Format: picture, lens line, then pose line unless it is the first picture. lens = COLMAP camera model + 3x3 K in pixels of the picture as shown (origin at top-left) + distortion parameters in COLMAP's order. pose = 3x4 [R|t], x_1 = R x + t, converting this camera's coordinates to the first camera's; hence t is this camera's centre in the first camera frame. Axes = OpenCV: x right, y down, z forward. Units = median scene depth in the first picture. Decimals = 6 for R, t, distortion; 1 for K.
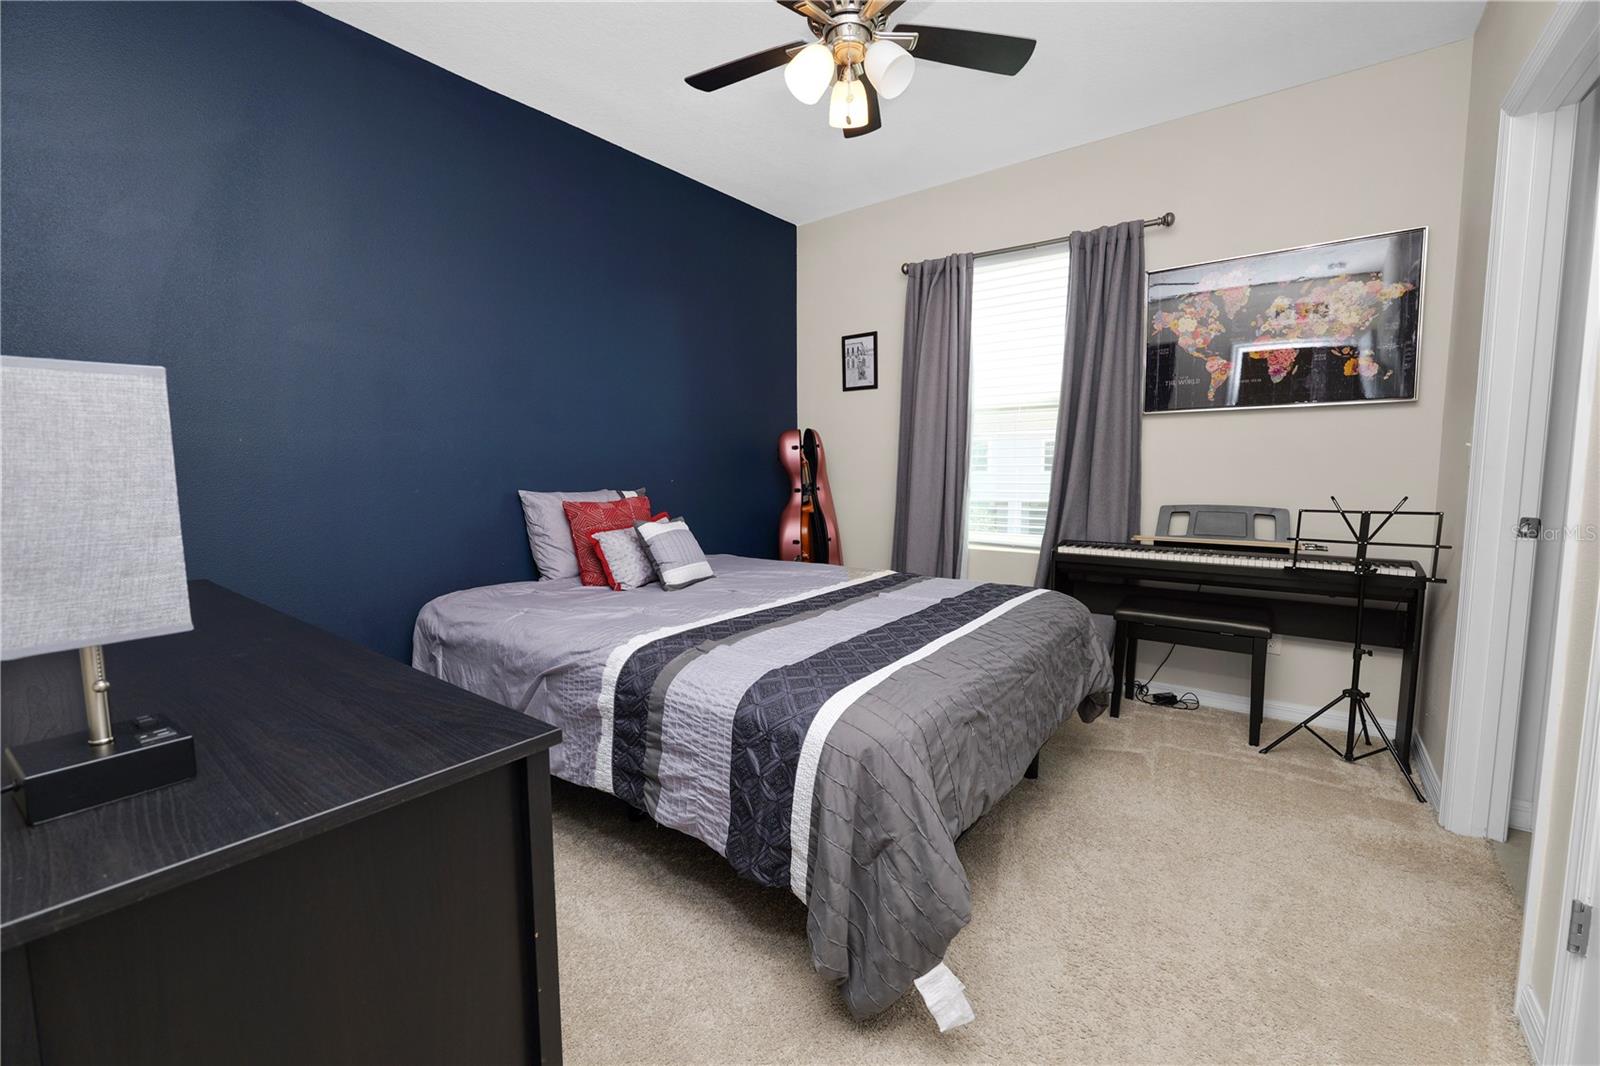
lens RADIAL K [[653.7, 0, 802.9], [0, 653.7, 524.8], [0, 0, 1]] dist [-0.012490, 0.001038]
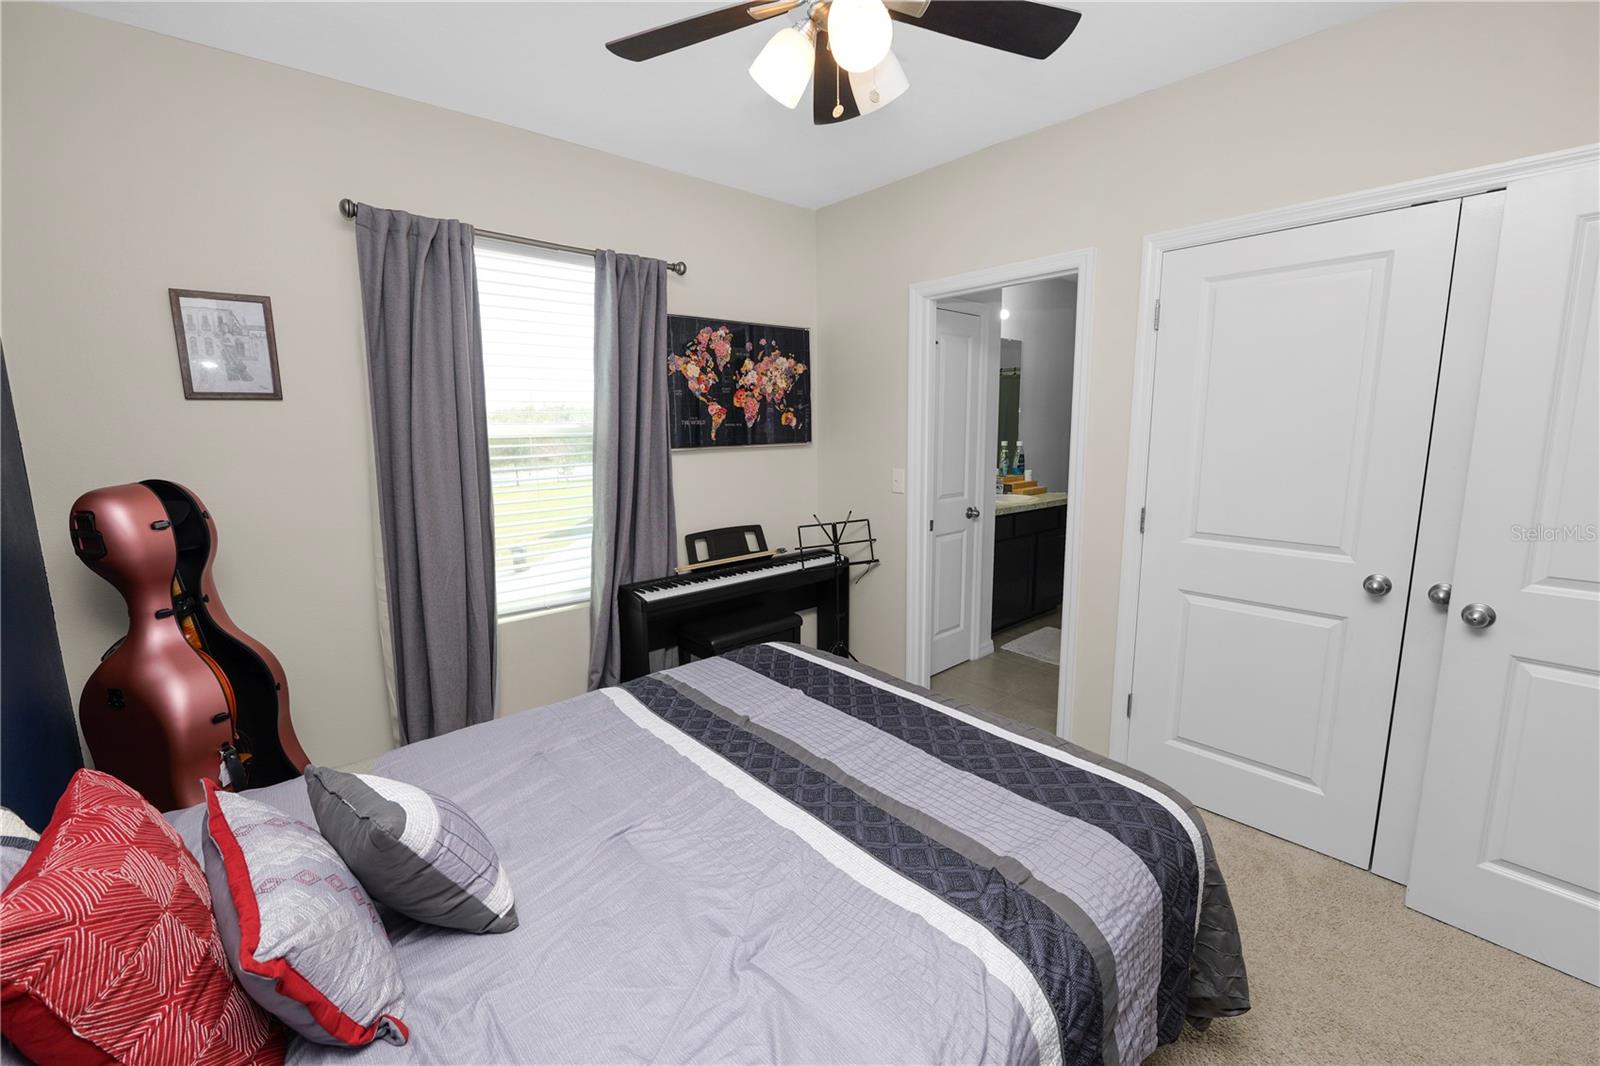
lens RADIAL K [[653.7, 0, 802.9], [0, 653.7, 524.8], [0, 0, 1]] dist [-0.012490, 0.001038]
pose [[0.198614, -0.143977, 0.969445, -0.479880], [0.102044, 0.986813, 0.125651, -0.171021], [-0.974751, 0.073970, 0.210687, 0.610049]]
